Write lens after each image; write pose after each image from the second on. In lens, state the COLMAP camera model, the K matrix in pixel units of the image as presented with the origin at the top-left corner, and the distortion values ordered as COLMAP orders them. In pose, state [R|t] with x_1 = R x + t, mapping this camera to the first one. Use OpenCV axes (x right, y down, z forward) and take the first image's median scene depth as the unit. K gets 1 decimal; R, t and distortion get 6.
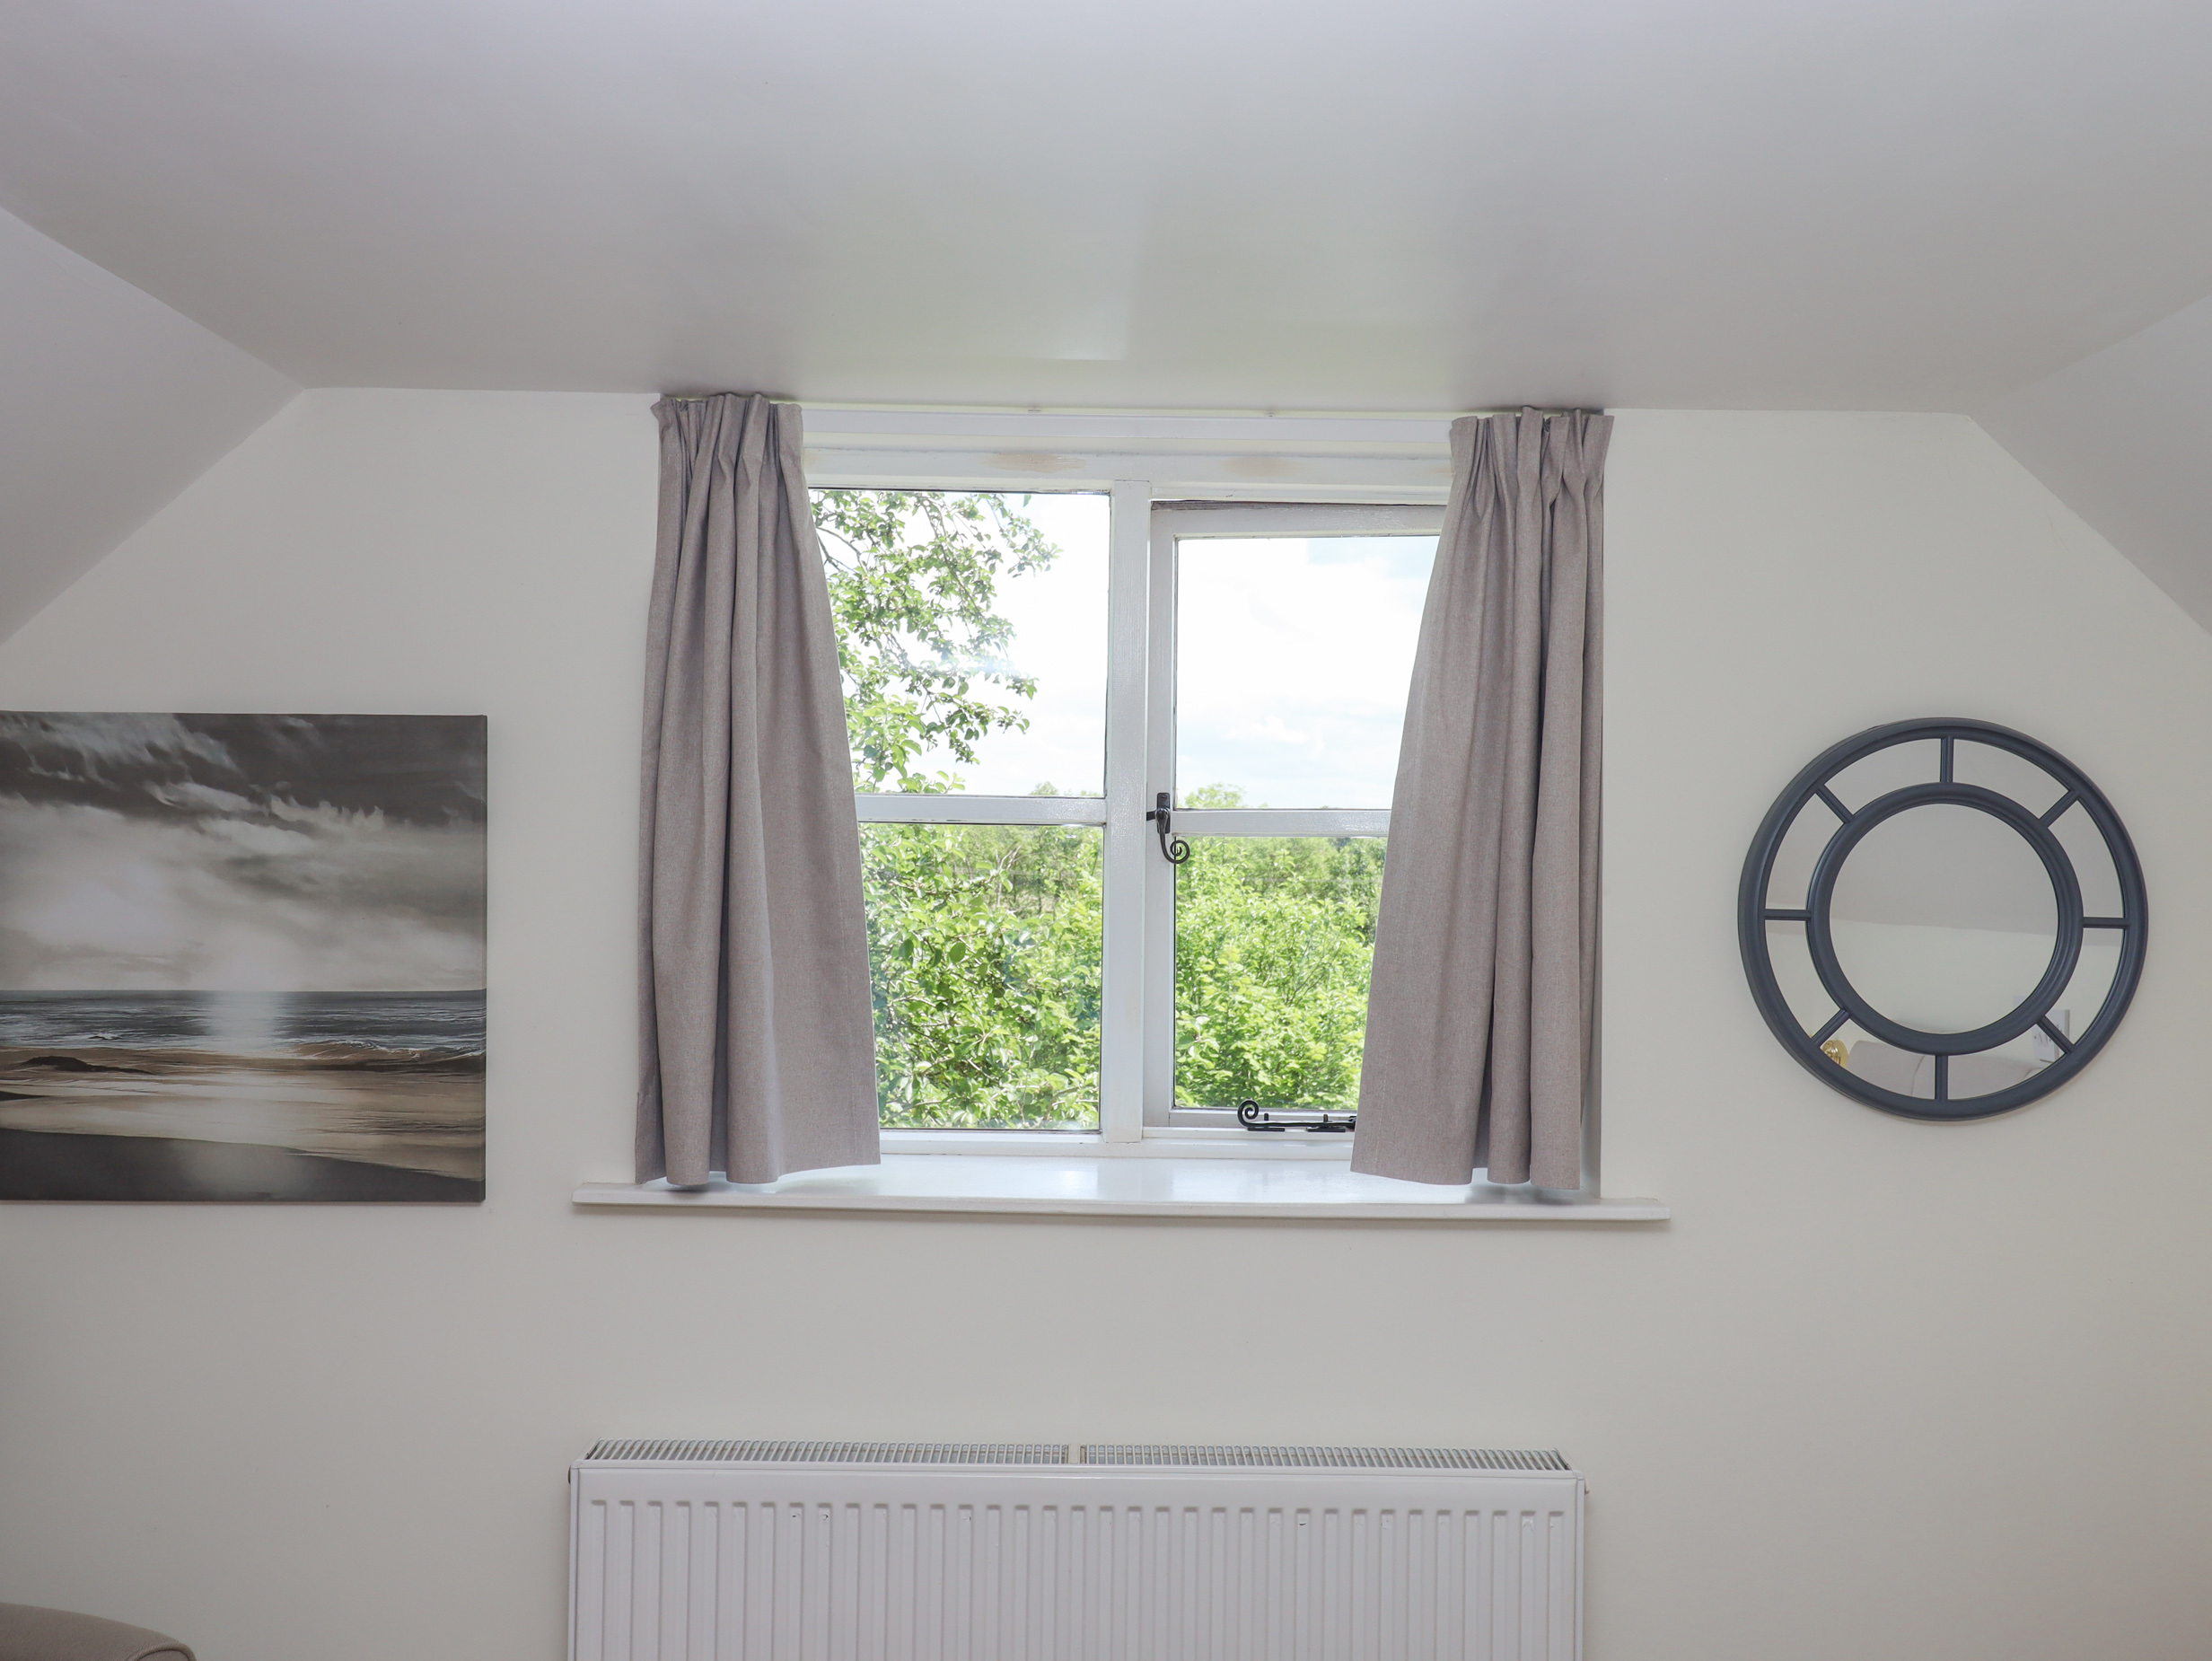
lens RADIAL K [[1966.0, 0, 1095.1], [0, 1966.0, 835.1], [0, 0, 1]] dist [-0.001931, 0.017875]
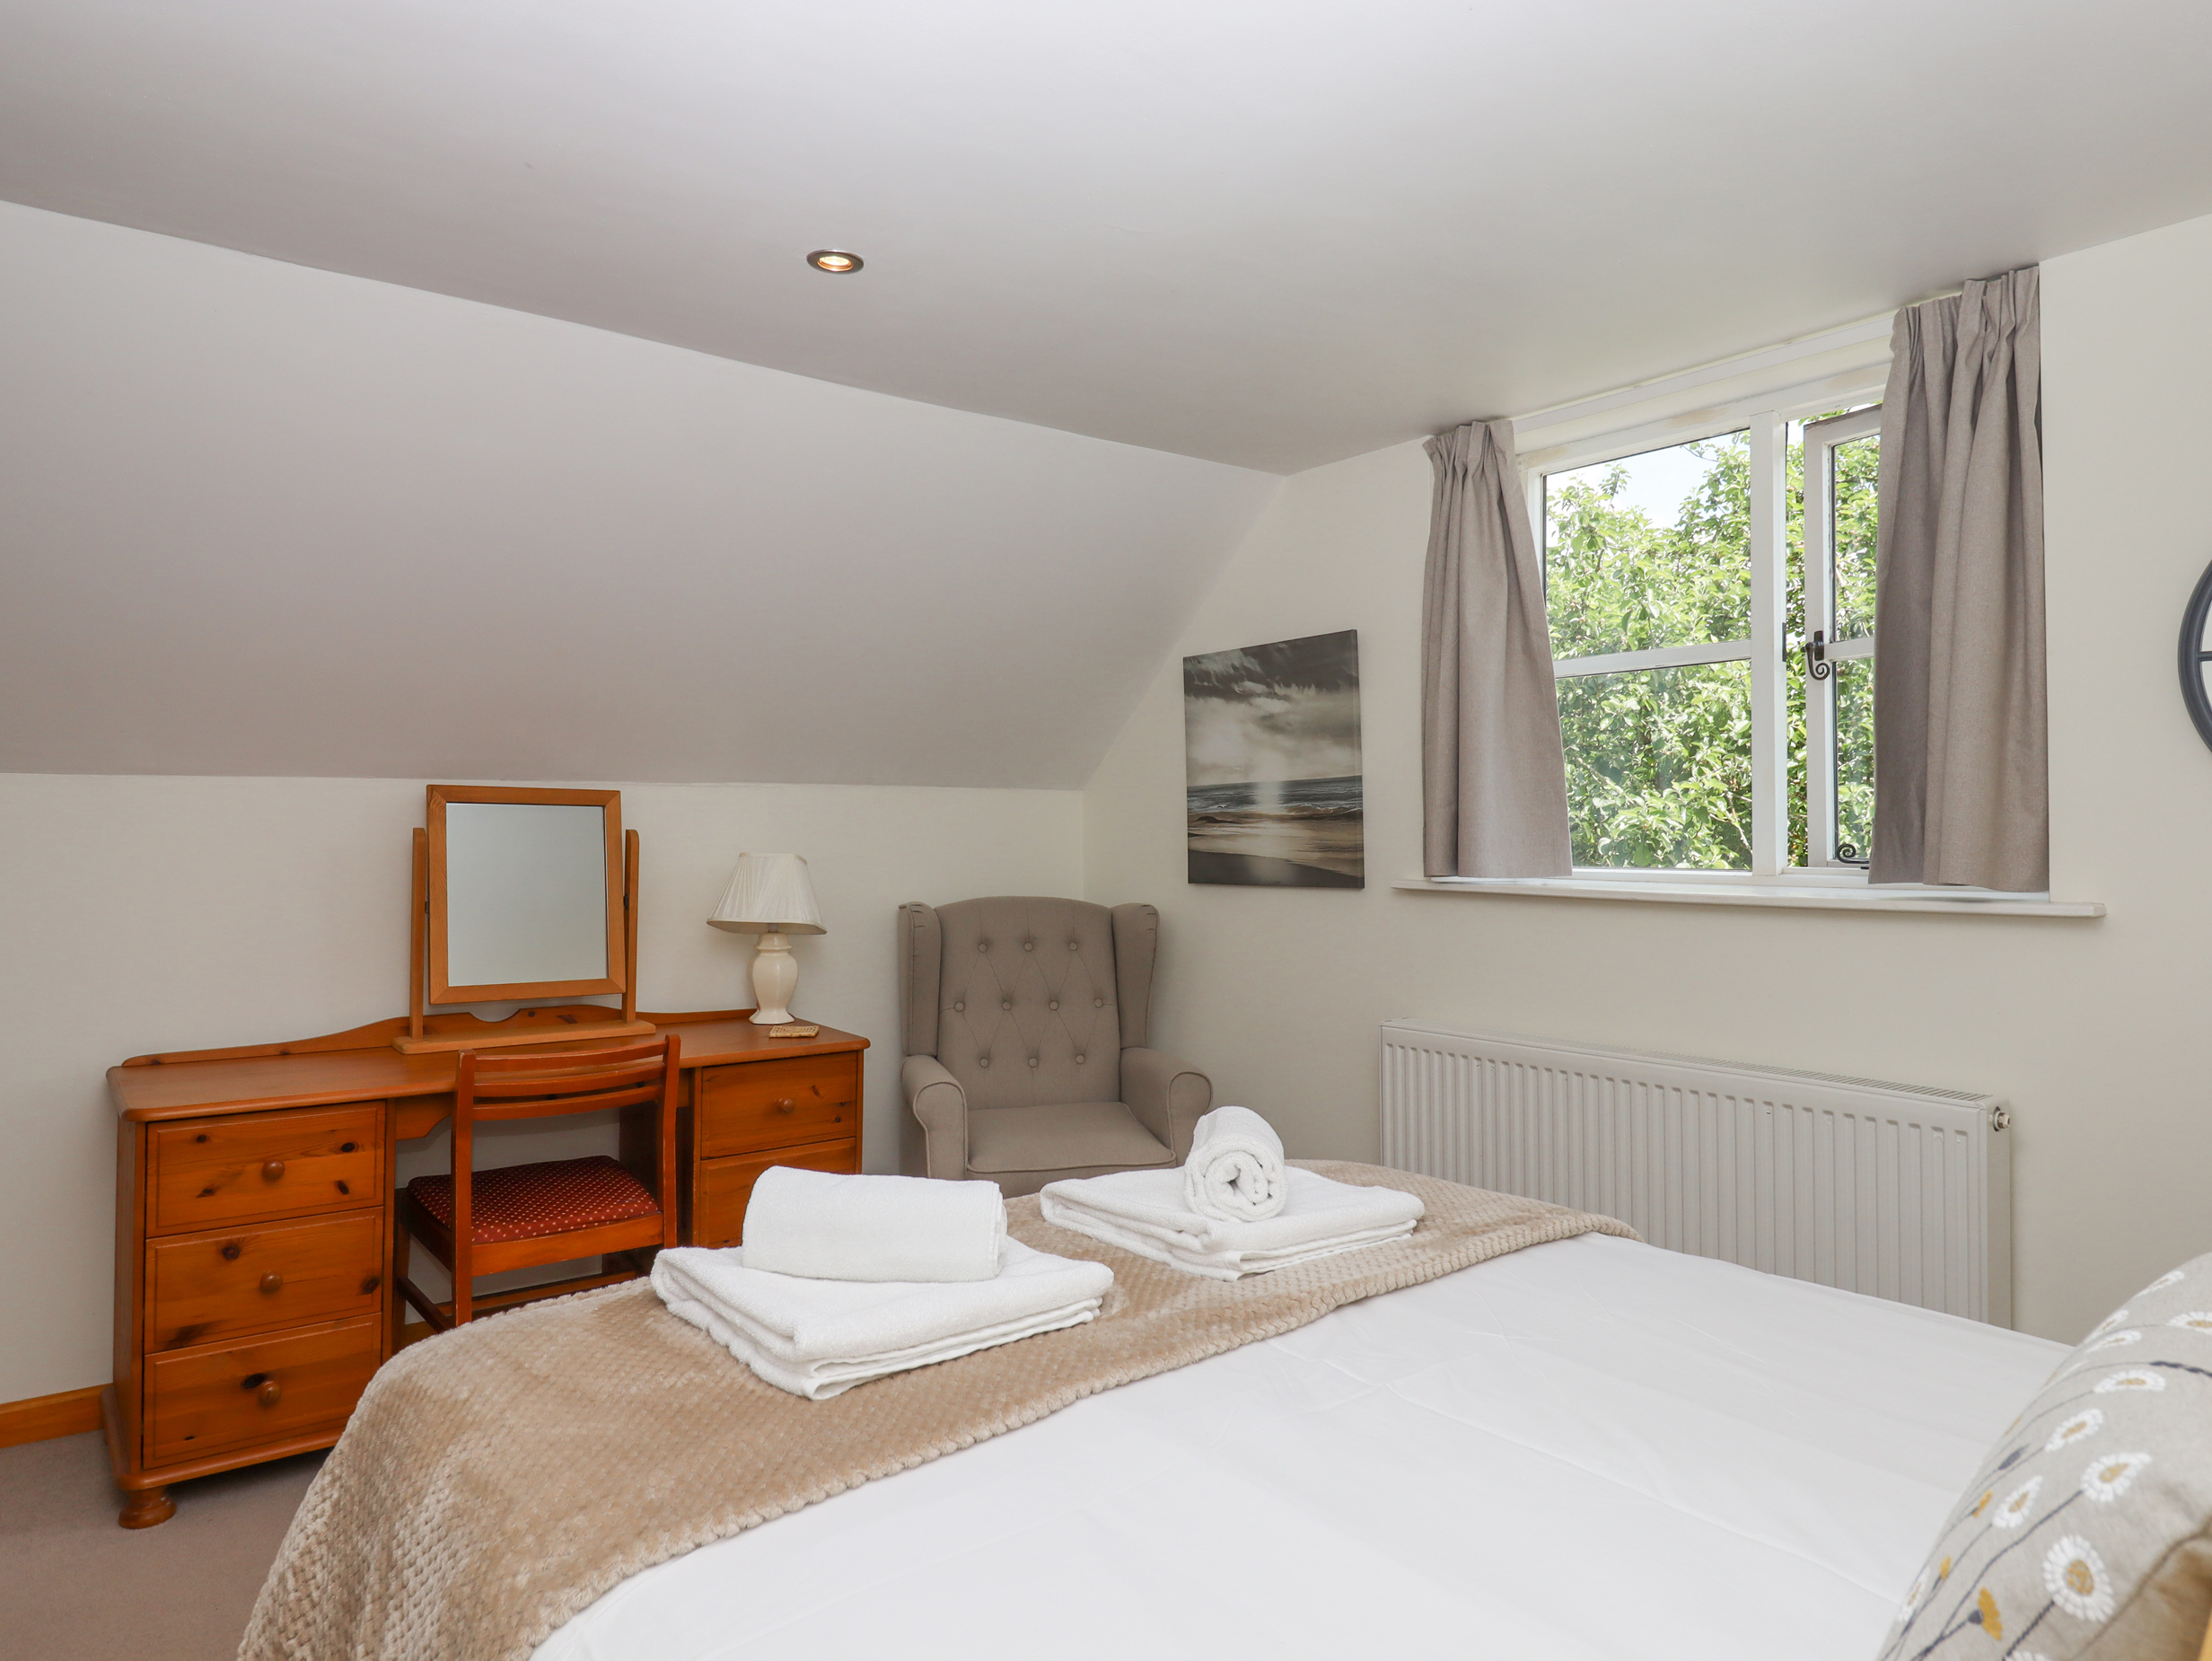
lens RADIAL K [[1390.5, 0, 1115.3], [0, 1390.5, 830.6], [0, 0, 1]] dist [-0.003610, -0.006539]
pose [[0.609922, -0.018146, -0.792254, 0.596208], [0.032982, 0.999453, 0.002499, 0.119876], [0.791775, -0.027654, 0.610186, 0.004114]]
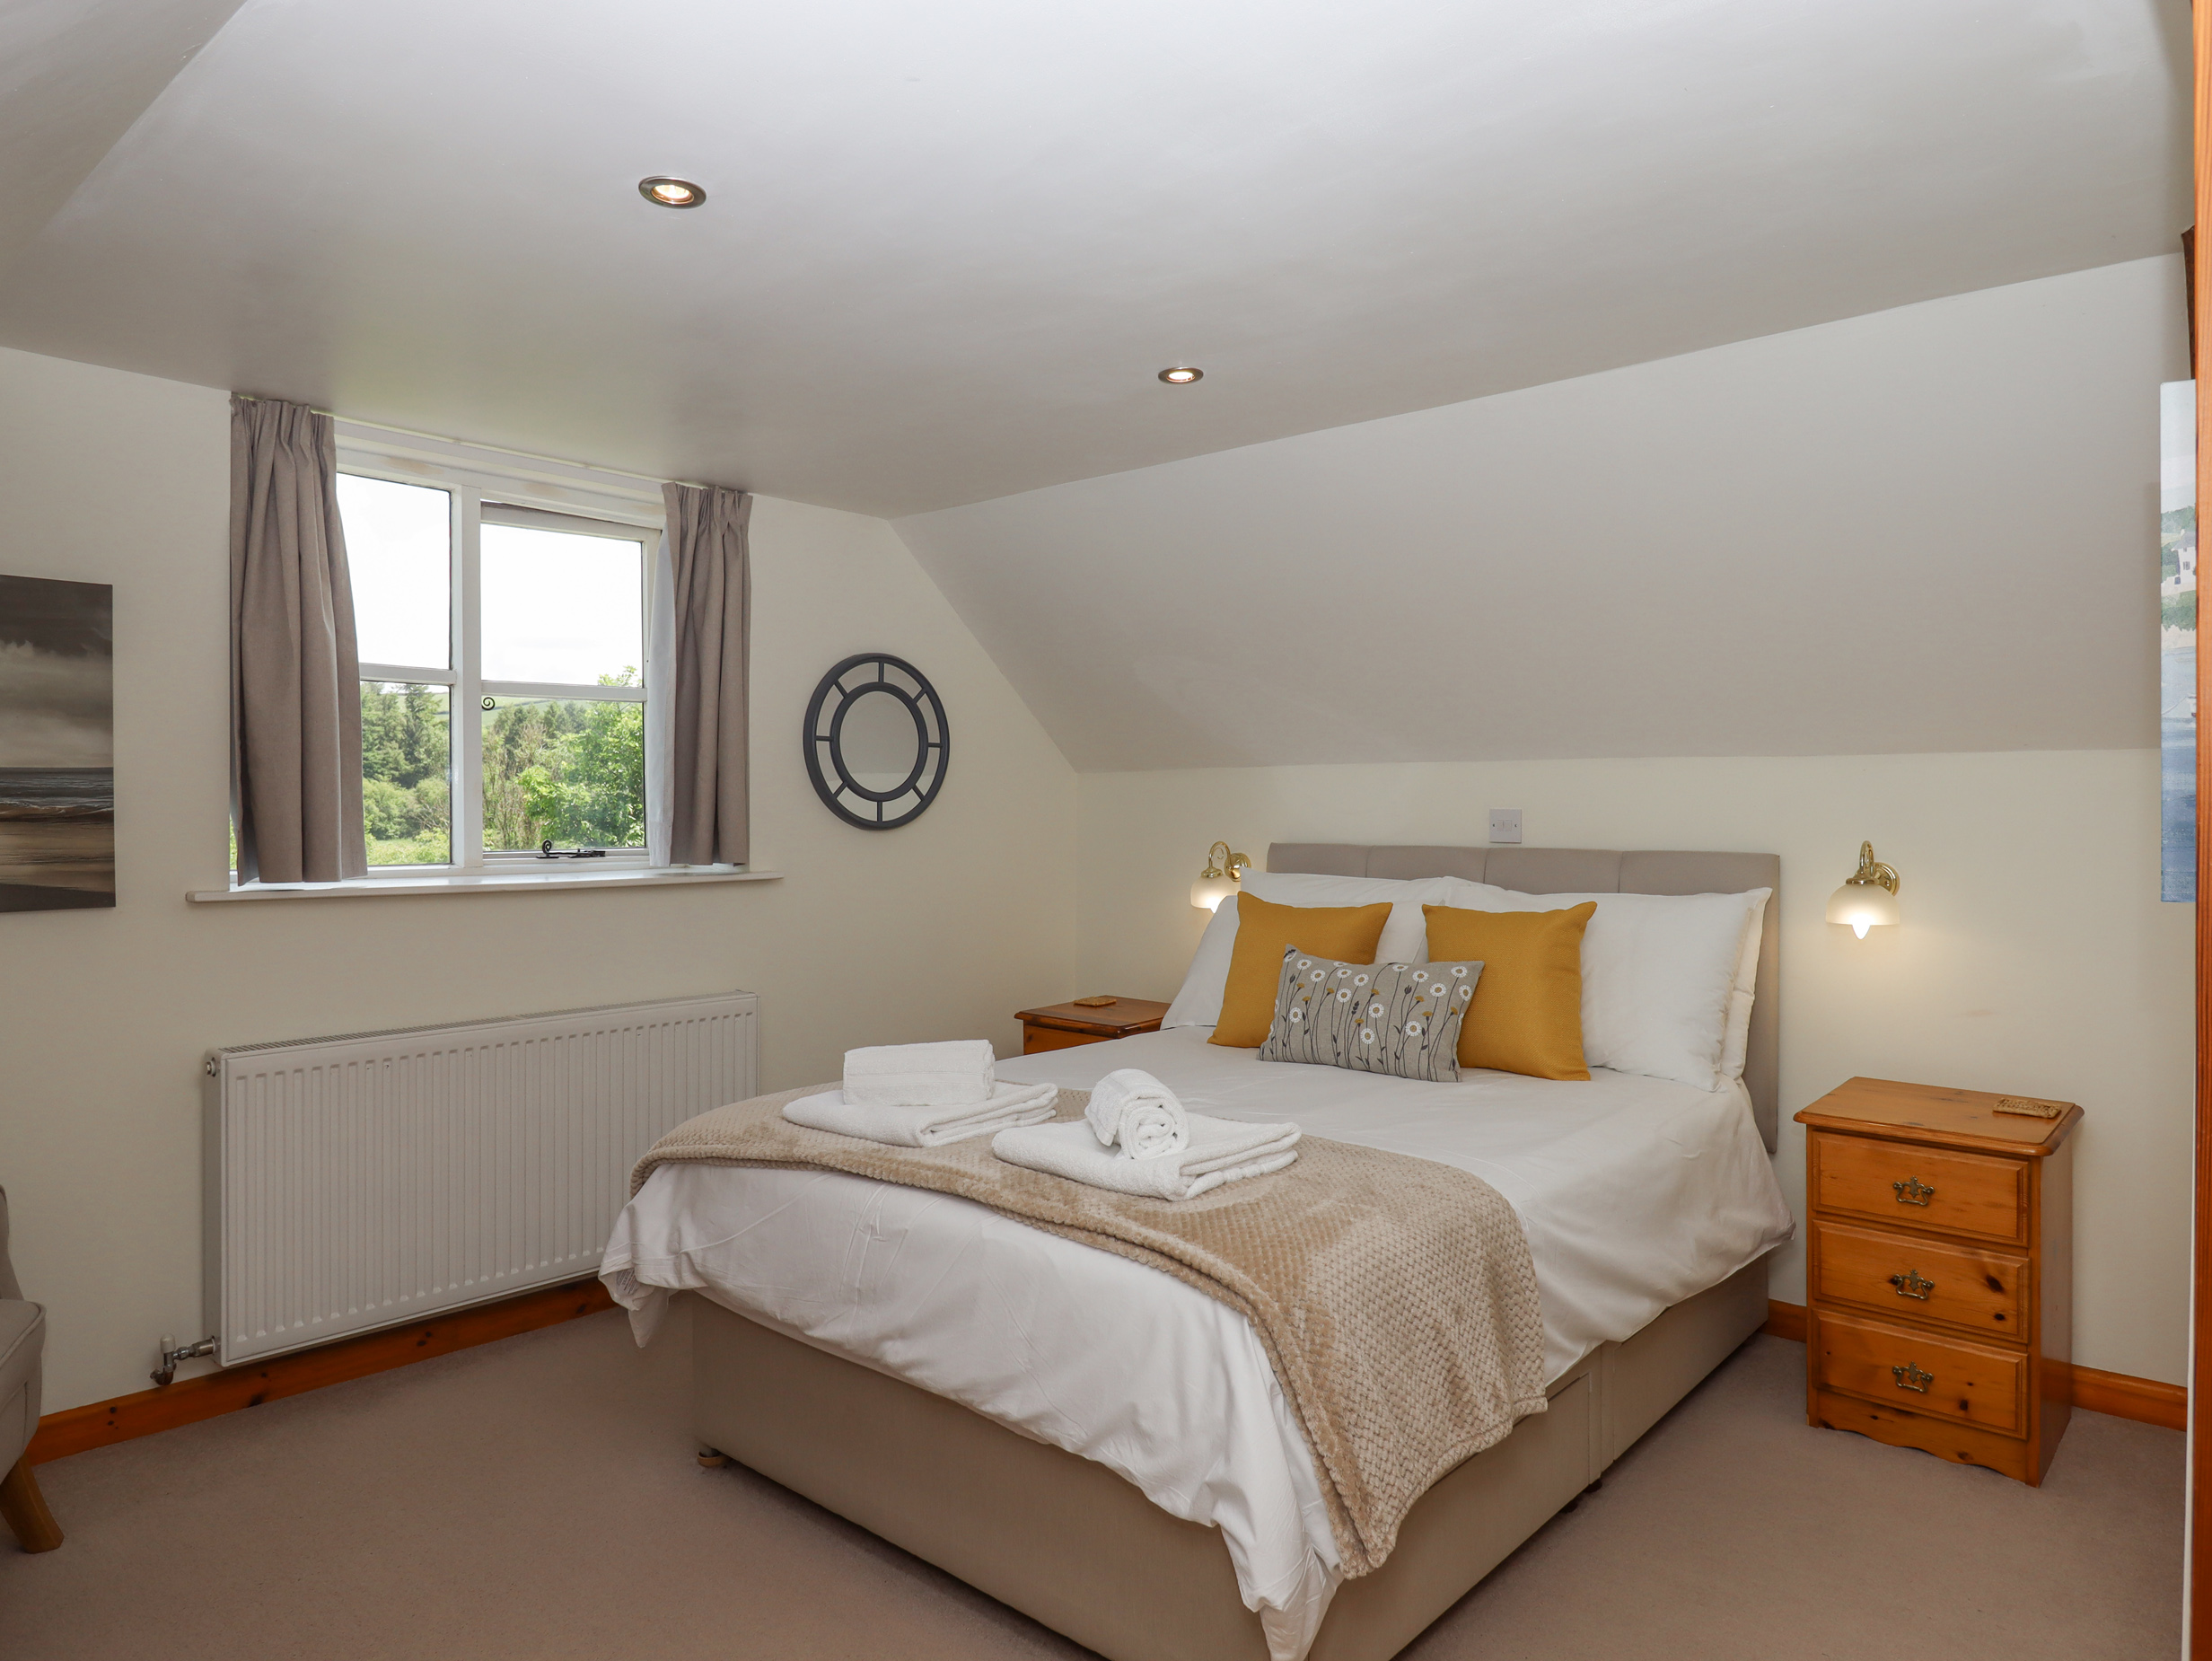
lens RADIAL K [[1390.5, 0, 1100.1], [0, 1390.5, 819.1], [0, 0, 1]] dist [-0.003610, -0.006539]
pose [[0.681917, -0.018272, 0.731201, -0.571481], [-0.006801, 0.999486, 0.031319, 0.079773], [-0.731398, -0.026330, 0.681443, -0.281251]]
